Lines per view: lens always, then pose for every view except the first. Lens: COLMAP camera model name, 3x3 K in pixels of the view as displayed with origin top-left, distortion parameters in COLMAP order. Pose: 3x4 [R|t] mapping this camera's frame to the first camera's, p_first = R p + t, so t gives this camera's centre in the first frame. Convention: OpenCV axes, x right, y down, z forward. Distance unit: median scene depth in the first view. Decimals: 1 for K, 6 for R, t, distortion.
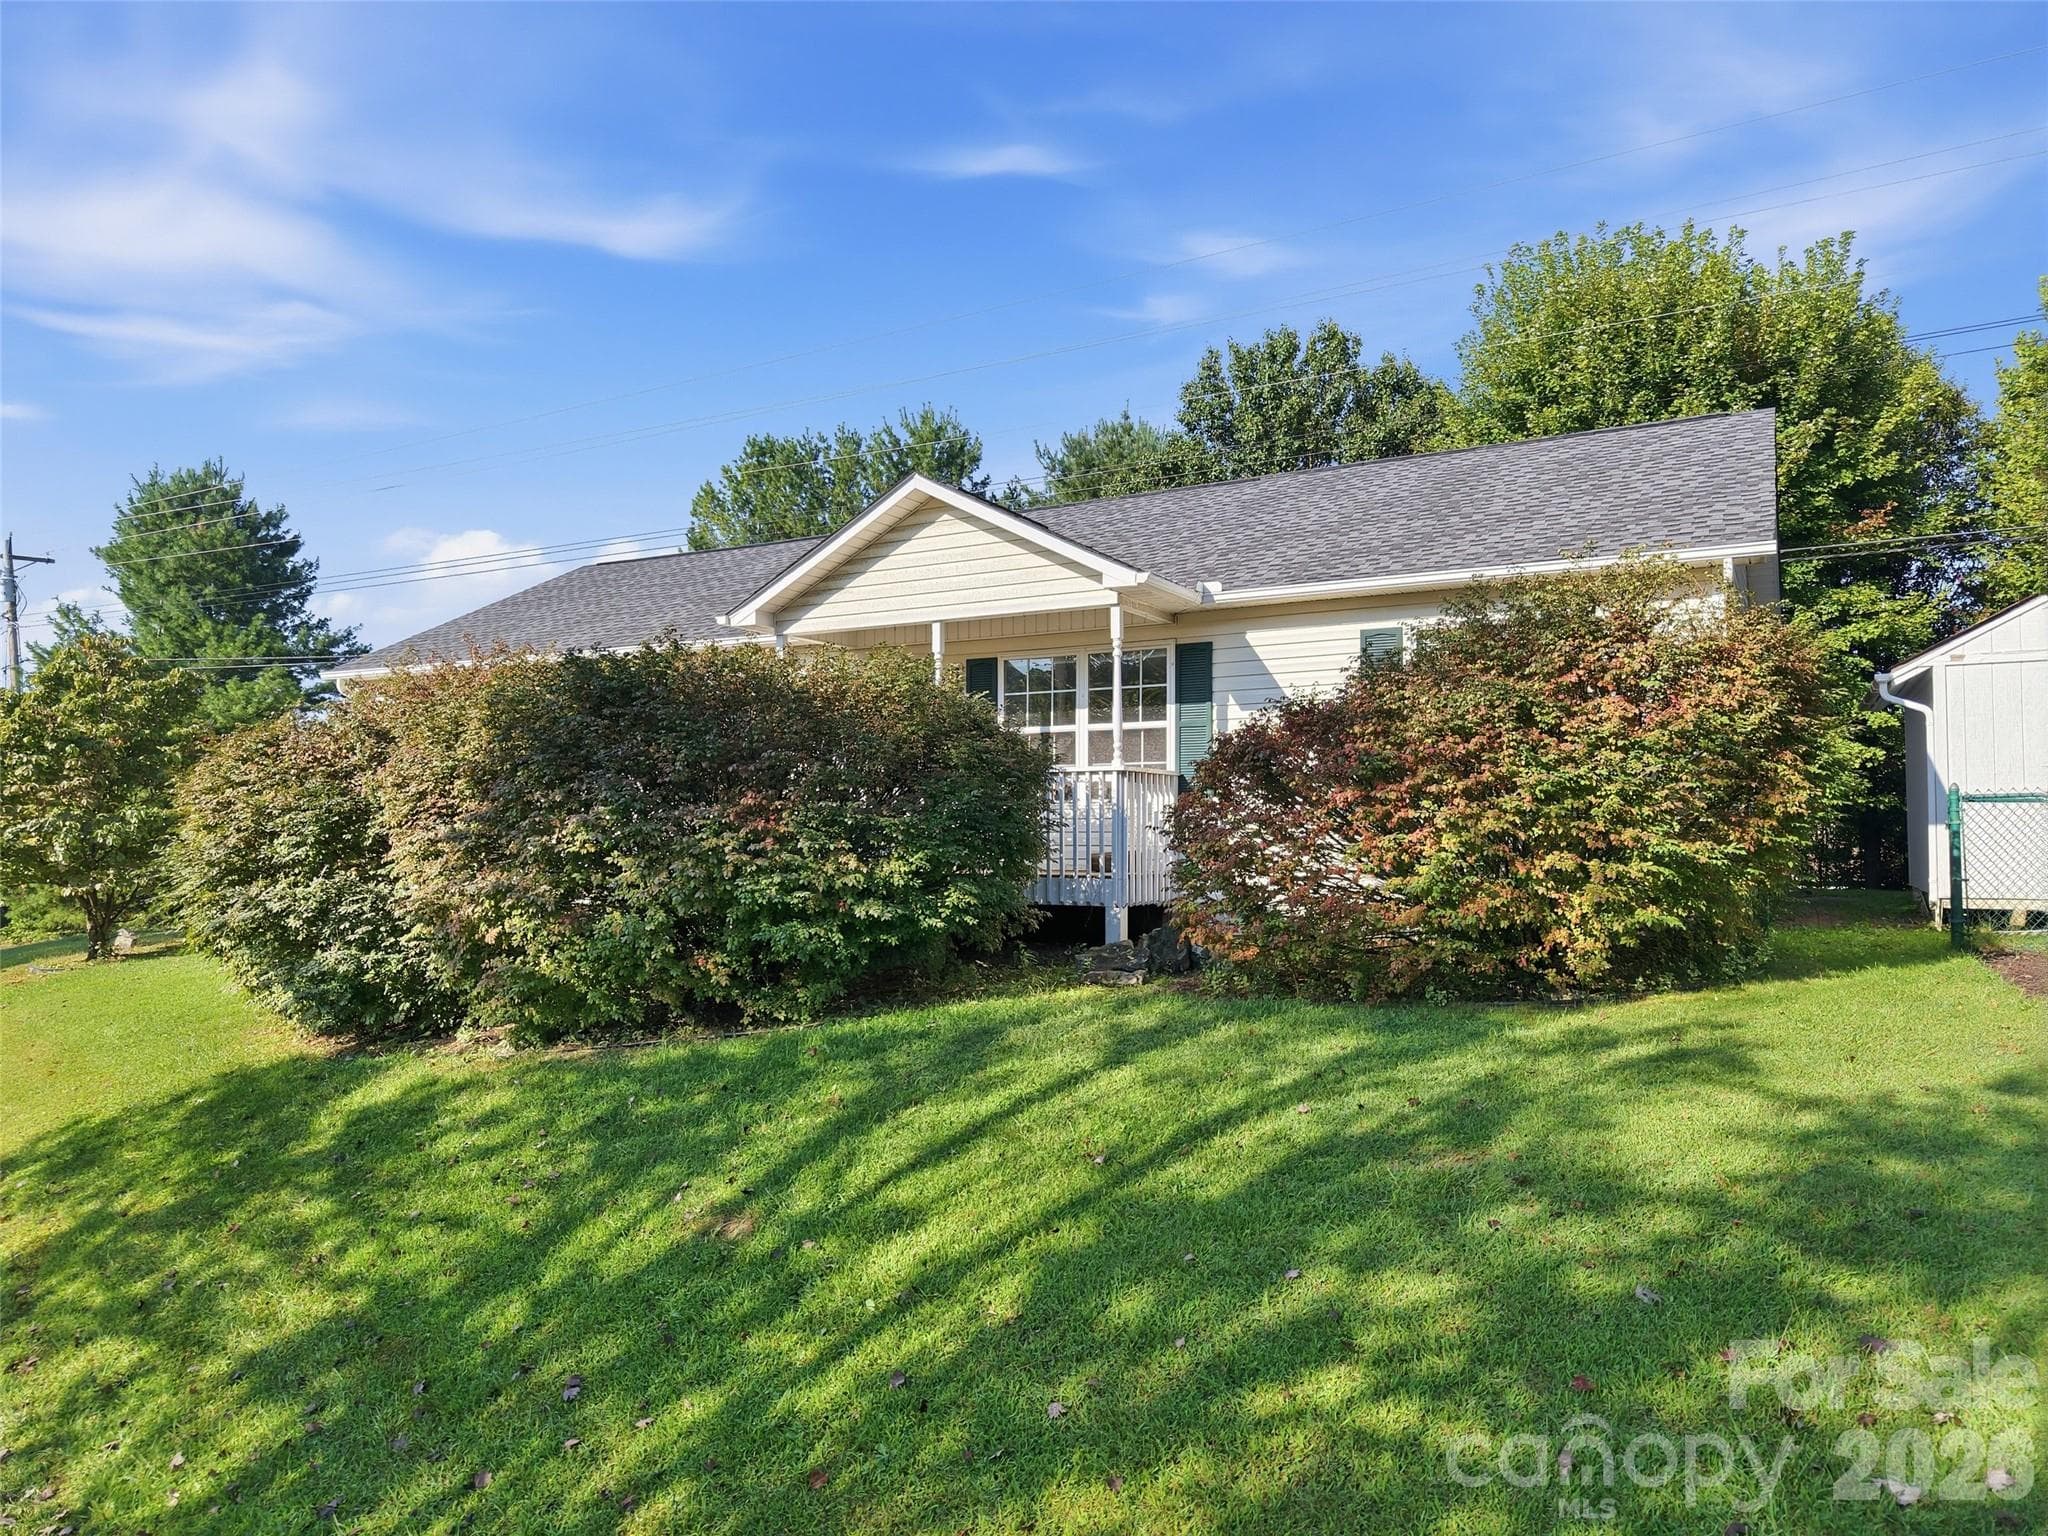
lens RADIAL K [[1341.6, 0, 1024.0], [0, 1341.6, 768.0], [0, 0, 1]] dist [0.000029, -0.001350]
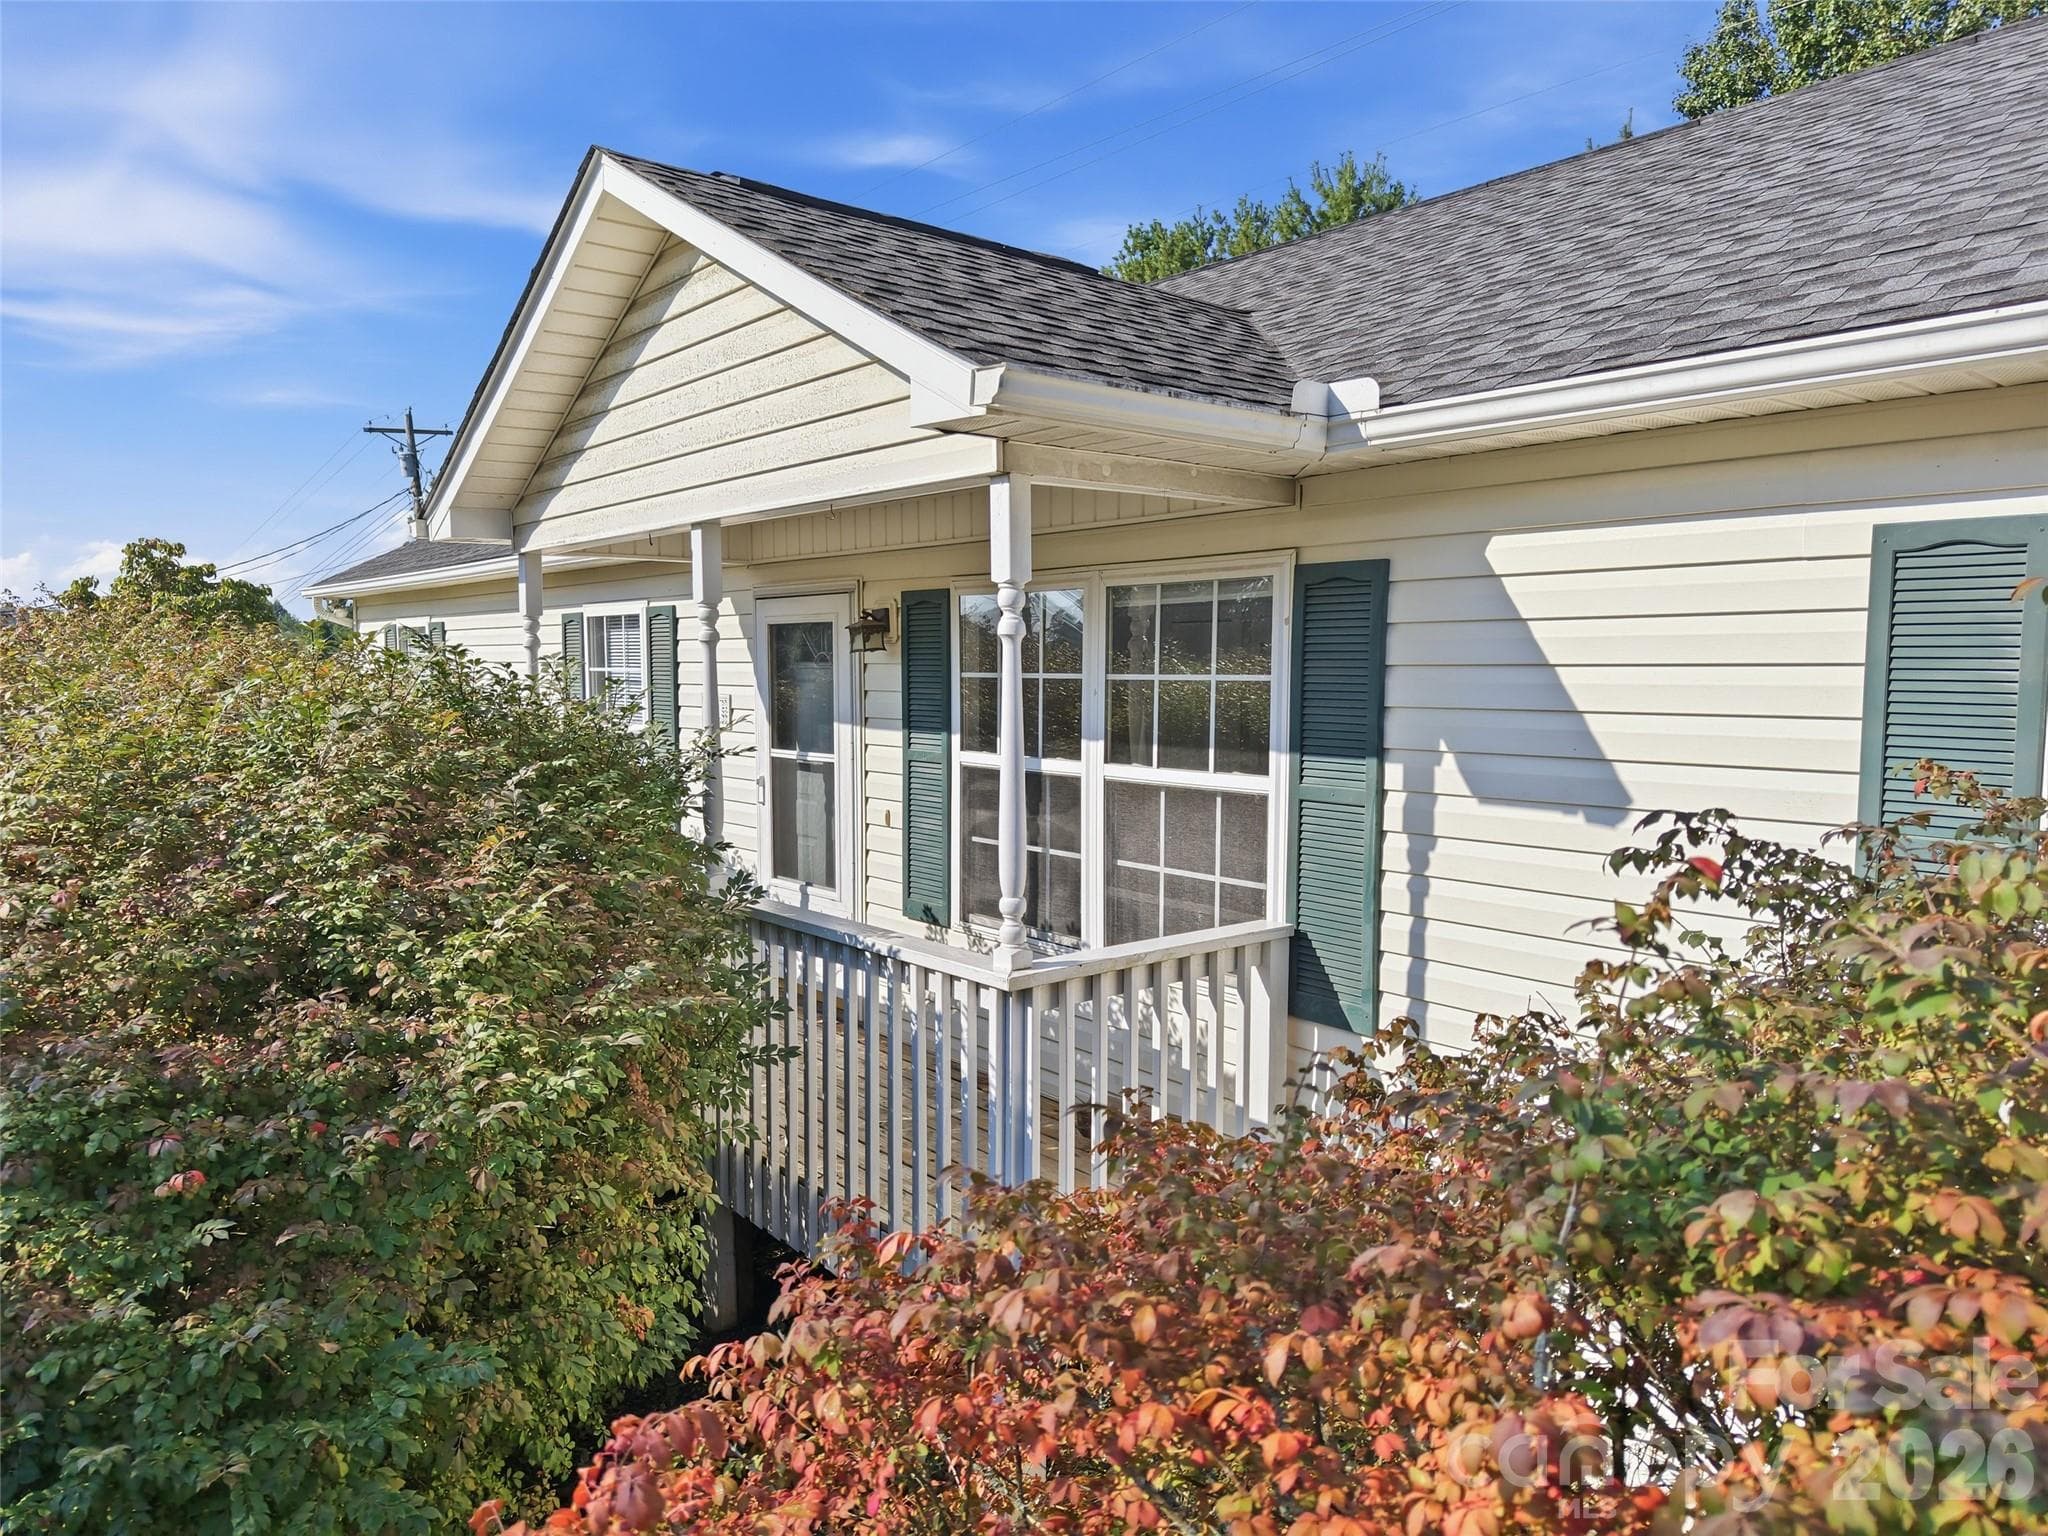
lens RADIAL K [[1414.7, 0, 1024.0], [0, 1414.7, 768.0], [0, 0, 1]] dist [-0.003990, 0.000544]
pose [[0.935967, 0.025630, -0.351154, 0.178089], [0.015281, 0.993450, 0.113241, -0.082539], [0.351756, -0.111356, 0.929445, 0.621374]]
